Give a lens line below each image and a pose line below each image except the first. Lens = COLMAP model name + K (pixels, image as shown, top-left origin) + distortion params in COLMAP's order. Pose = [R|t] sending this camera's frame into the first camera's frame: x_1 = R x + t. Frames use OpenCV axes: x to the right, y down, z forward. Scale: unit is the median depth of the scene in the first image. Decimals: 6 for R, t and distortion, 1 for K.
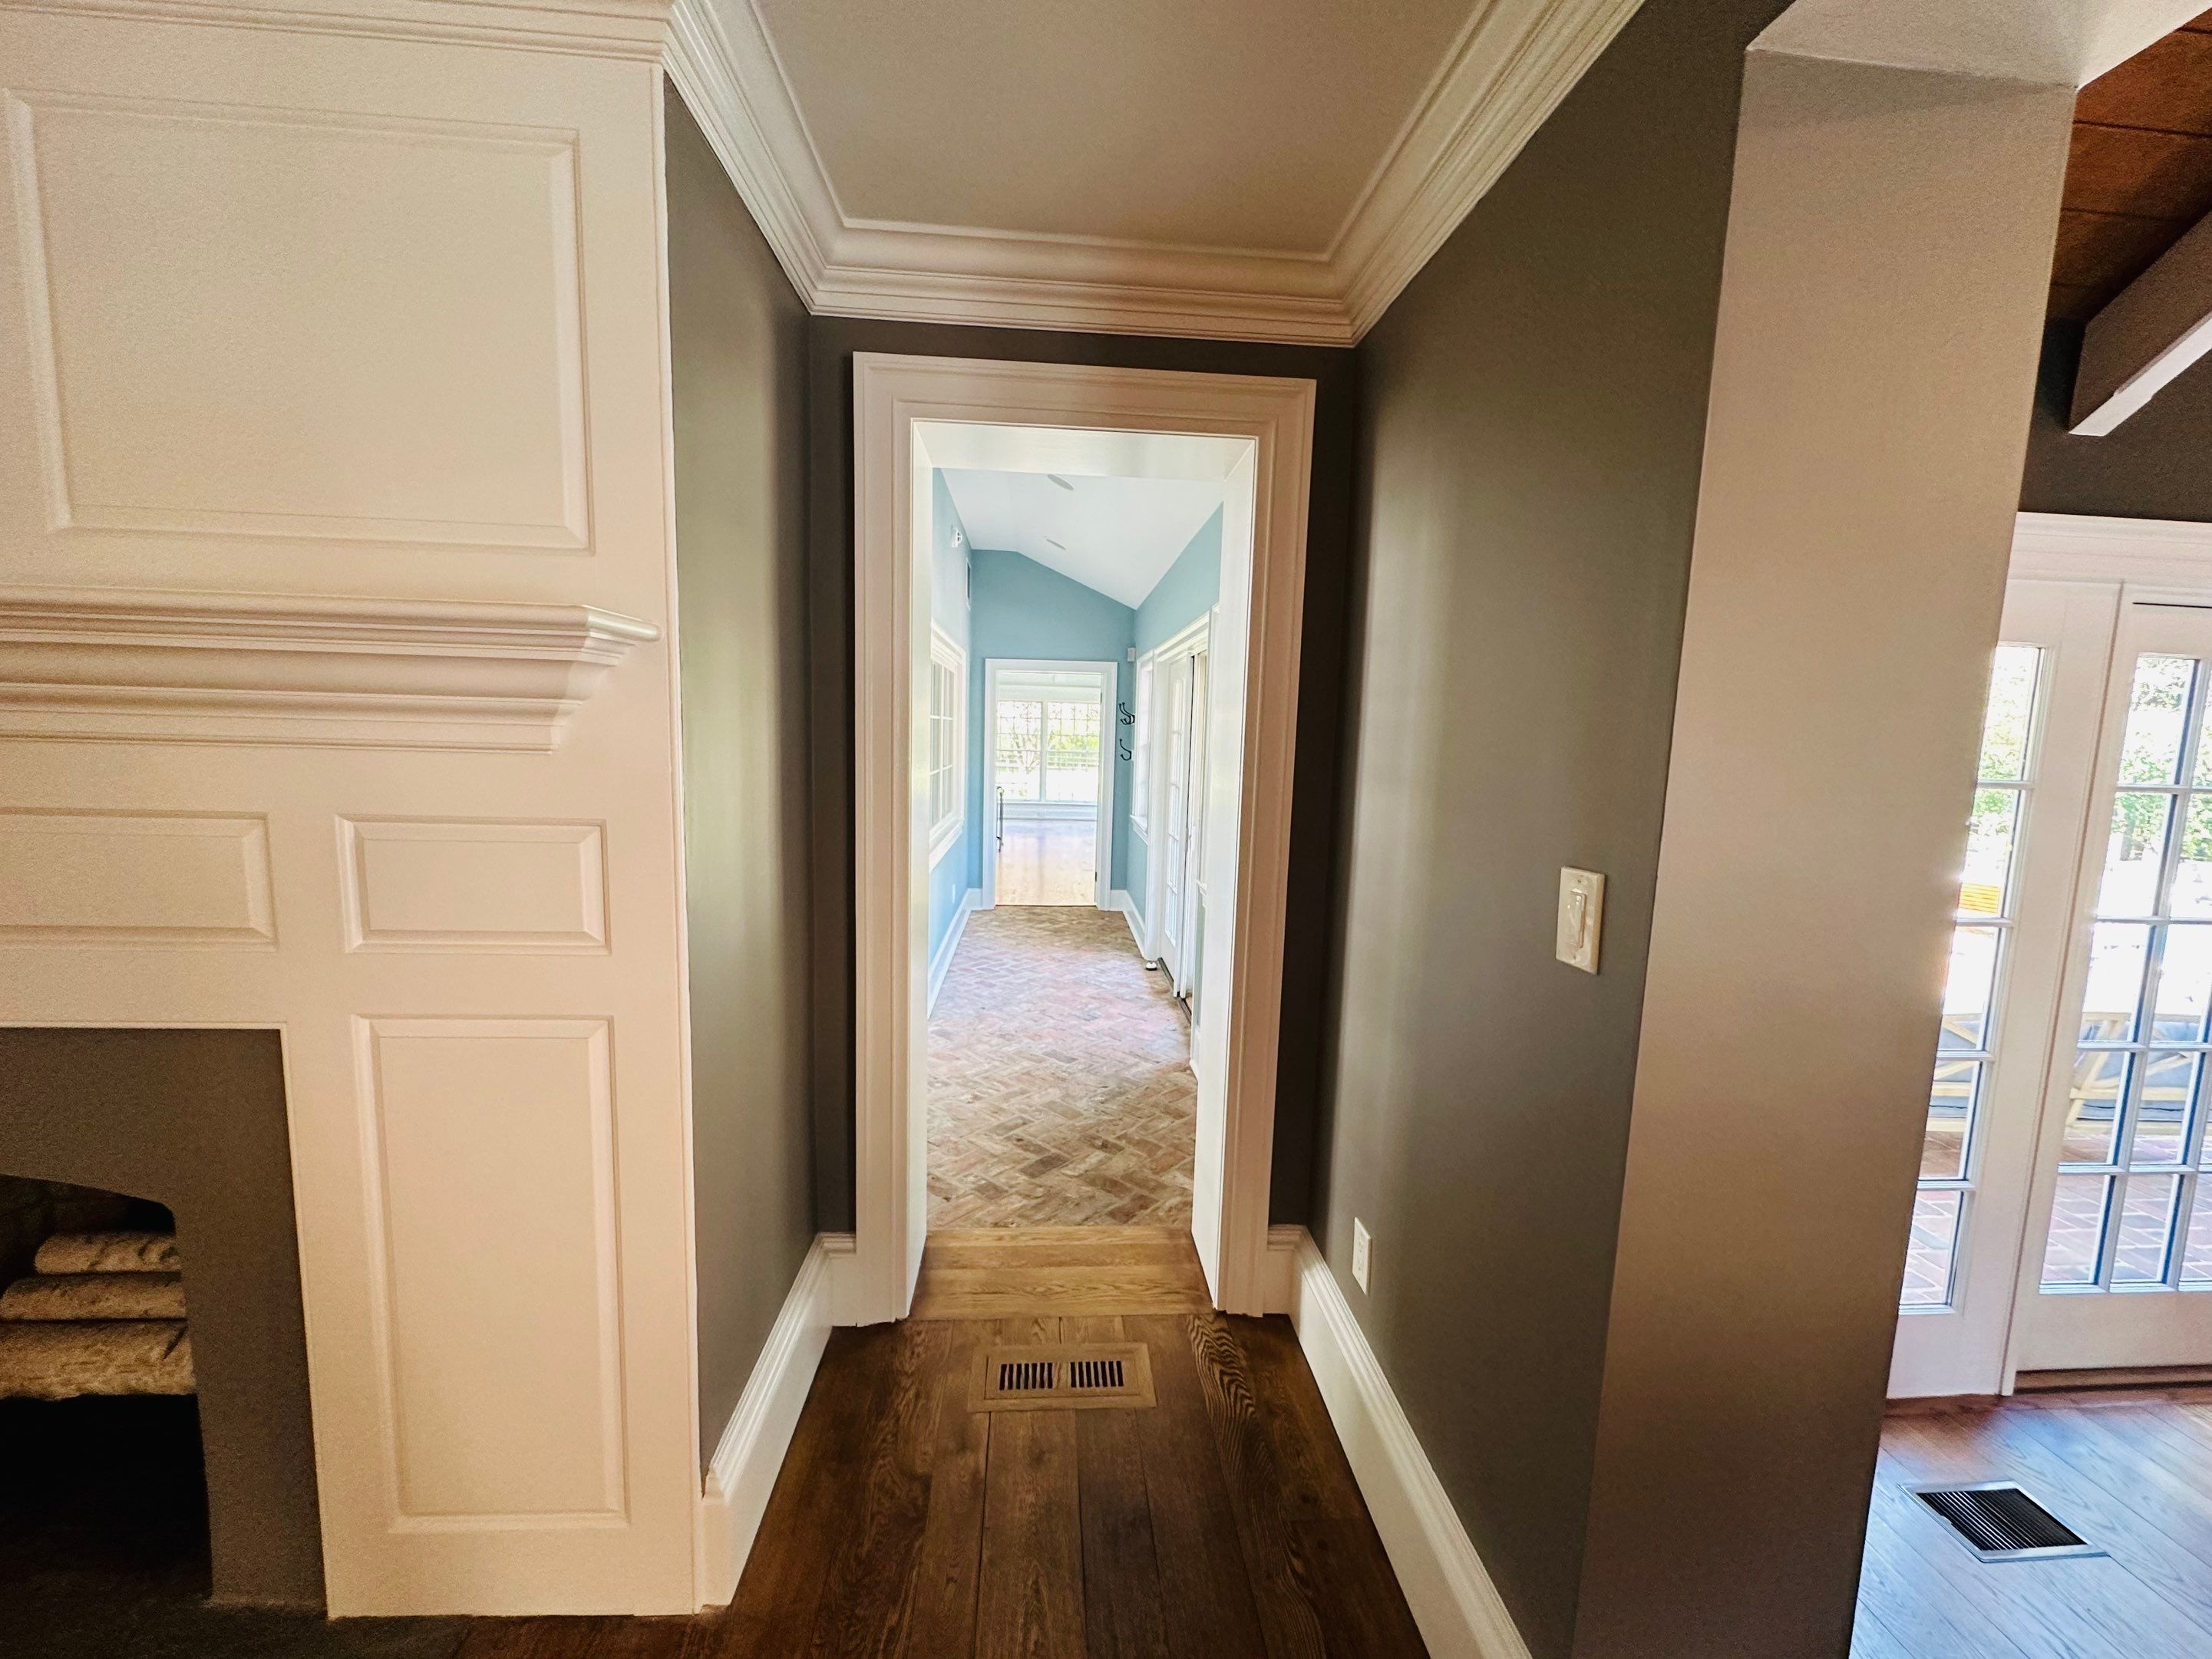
lens RADIAL K [[881.0, 0, 1102.7], [0, 881.0, 832.1], [0, 0, 1]] dist [0.000300, 0.000442]
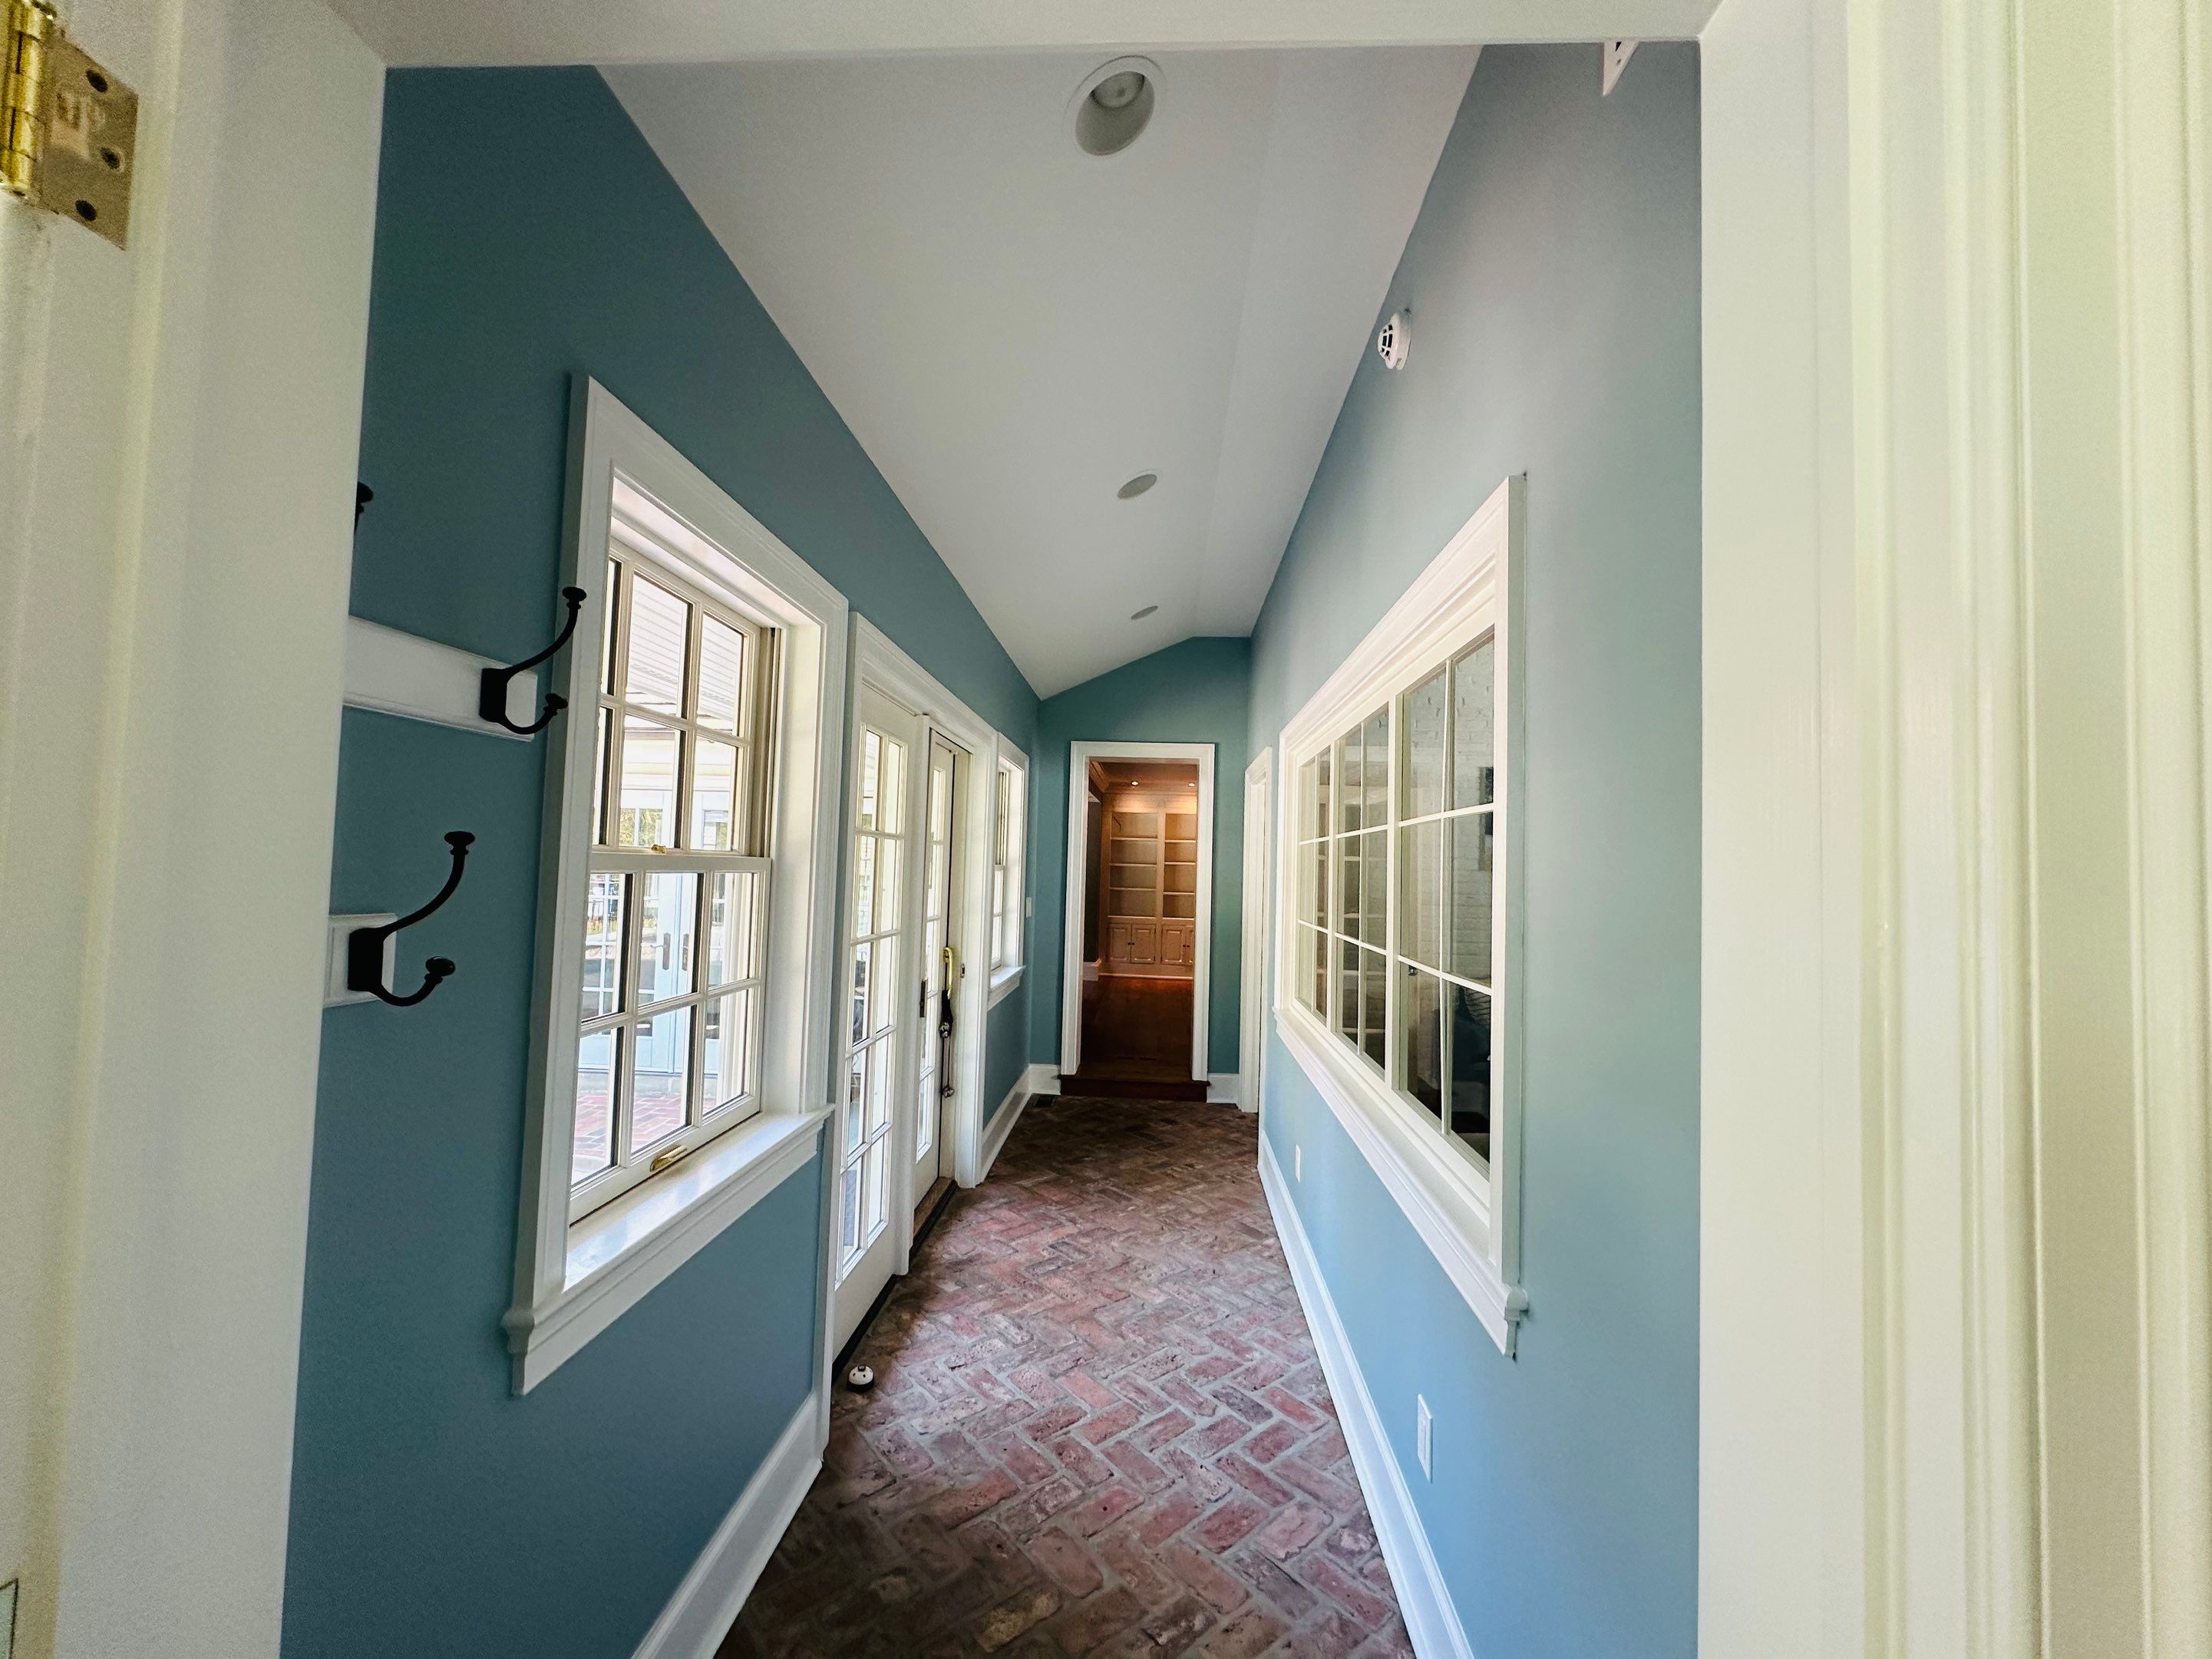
lens RADIAL K [[881.0, 0, 1102.7], [0, 881.0, 832.1], [0, 0, 1]] dist [0.000300, 0.000442]
pose [[-0.989450, -0.051906, 0.135259, -0.131095], [-0.041555, 0.996066, 0.078261, -0.187192], [-0.138790, 0.071814, -0.987715, 1.726574]]
